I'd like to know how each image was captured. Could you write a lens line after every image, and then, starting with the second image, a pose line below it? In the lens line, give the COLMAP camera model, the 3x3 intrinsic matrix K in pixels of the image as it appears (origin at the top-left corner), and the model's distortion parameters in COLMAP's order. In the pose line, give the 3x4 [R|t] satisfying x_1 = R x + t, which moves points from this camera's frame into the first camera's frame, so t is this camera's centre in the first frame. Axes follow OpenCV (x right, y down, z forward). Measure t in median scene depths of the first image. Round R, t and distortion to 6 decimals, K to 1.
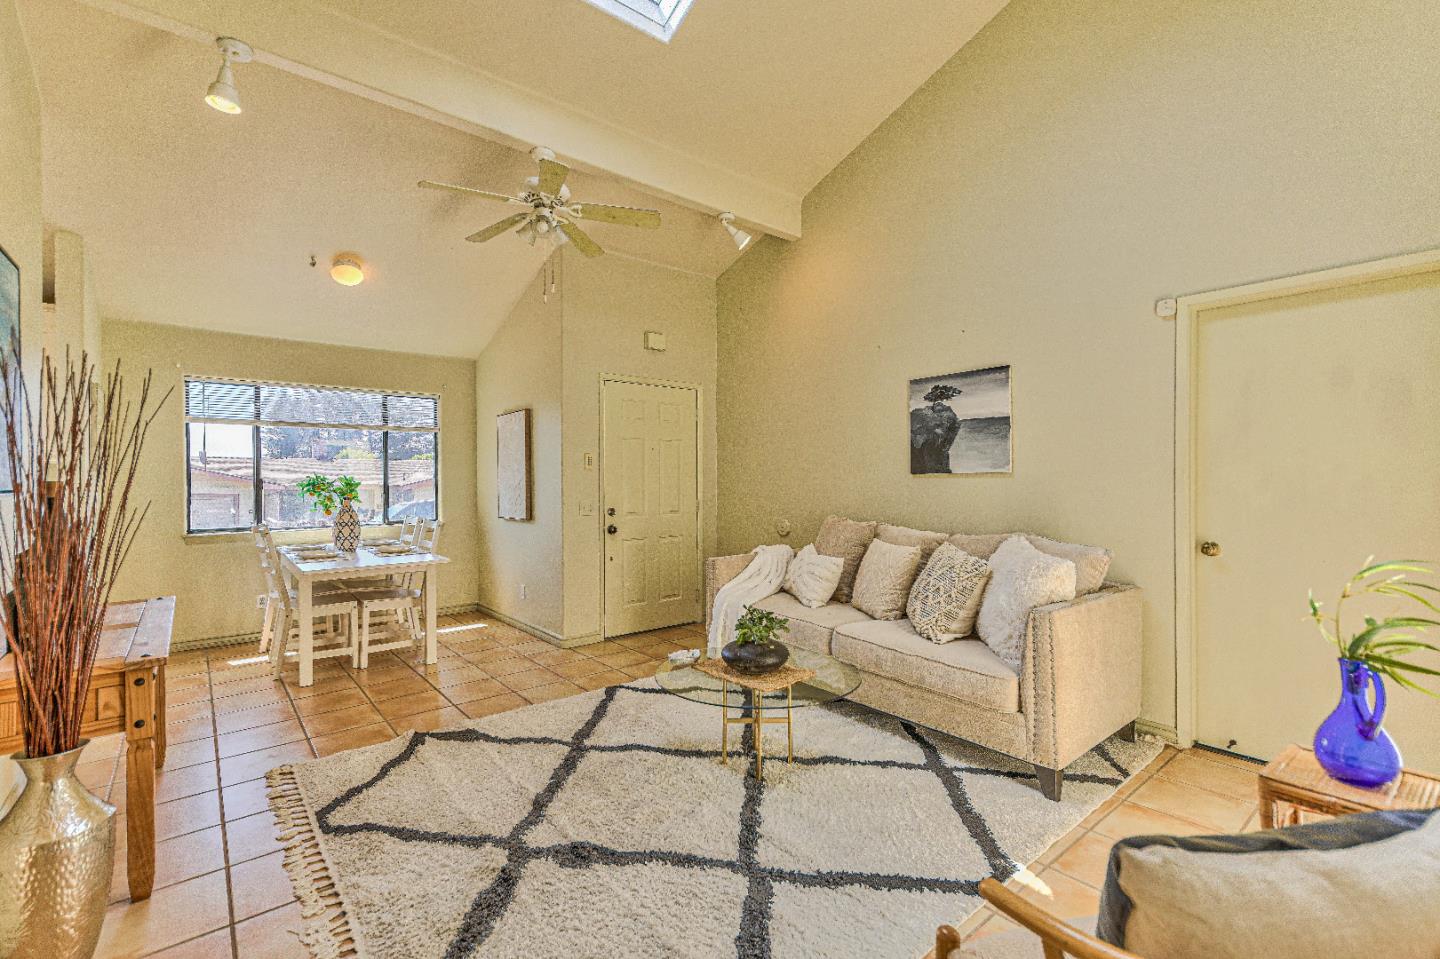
lens RADIAL K [[636.9, 0, 720.4], [0, 636.9, 482.6], [0, 0, 1]] dist [0.012606, -0.000085]
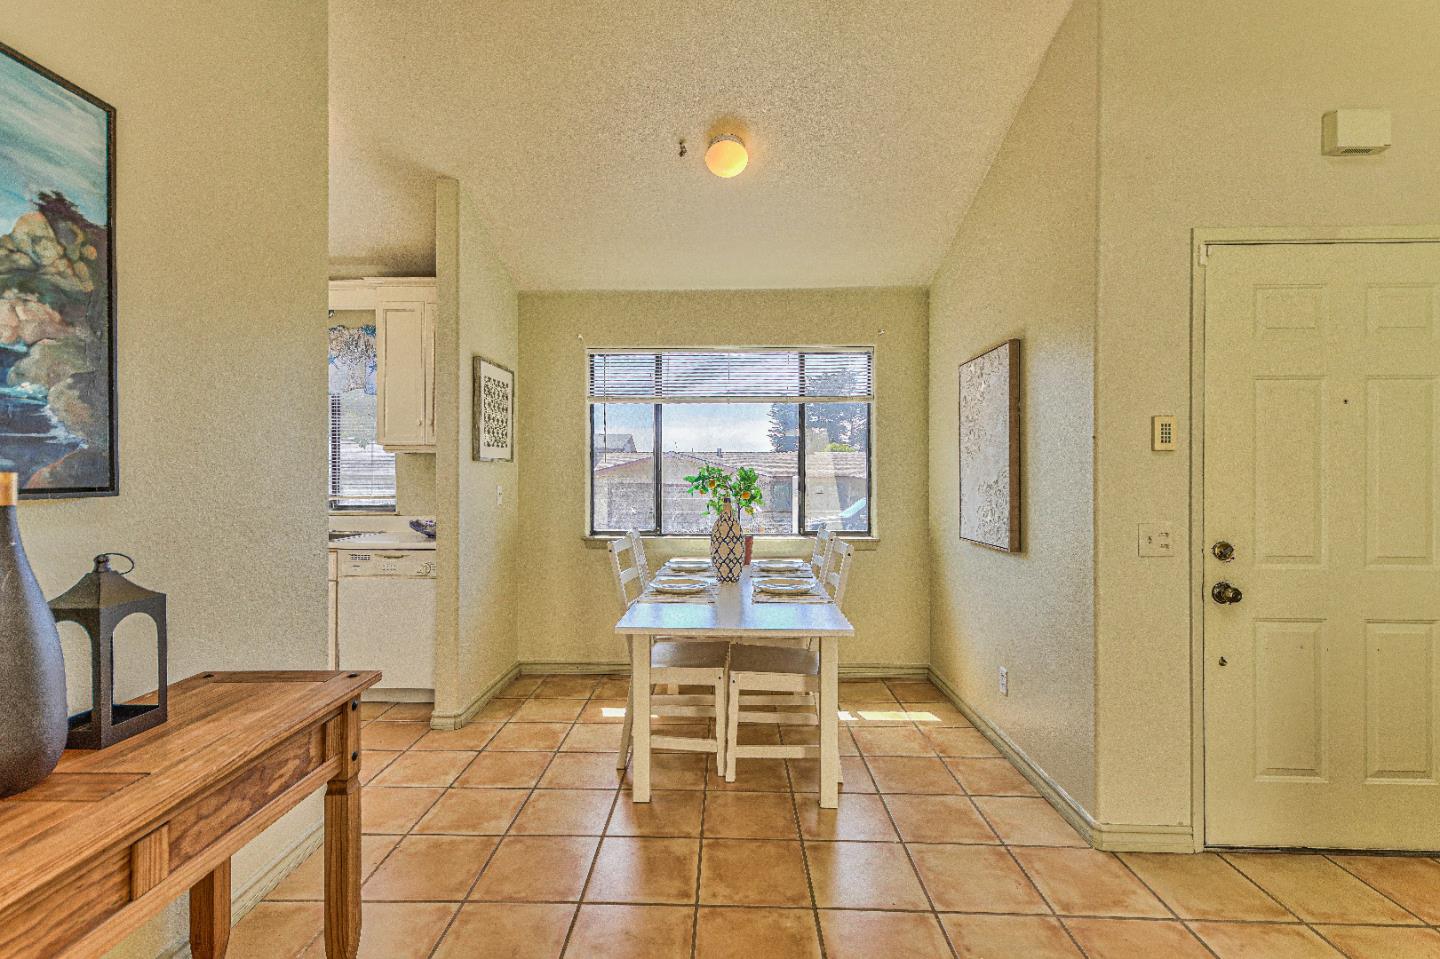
lens RADIAL K [[636.9, 0, 717.5], [0, 636.9, 477.9], [0, 0, 1]] dist [0.012606, -0.000085]
pose [[0.753400, 0.010631, -0.657476, -0.148074], [-0.006058, 0.999939, 0.009227, -0.004739], [0.657534, -0.002968, 0.753419, 0.467794]]
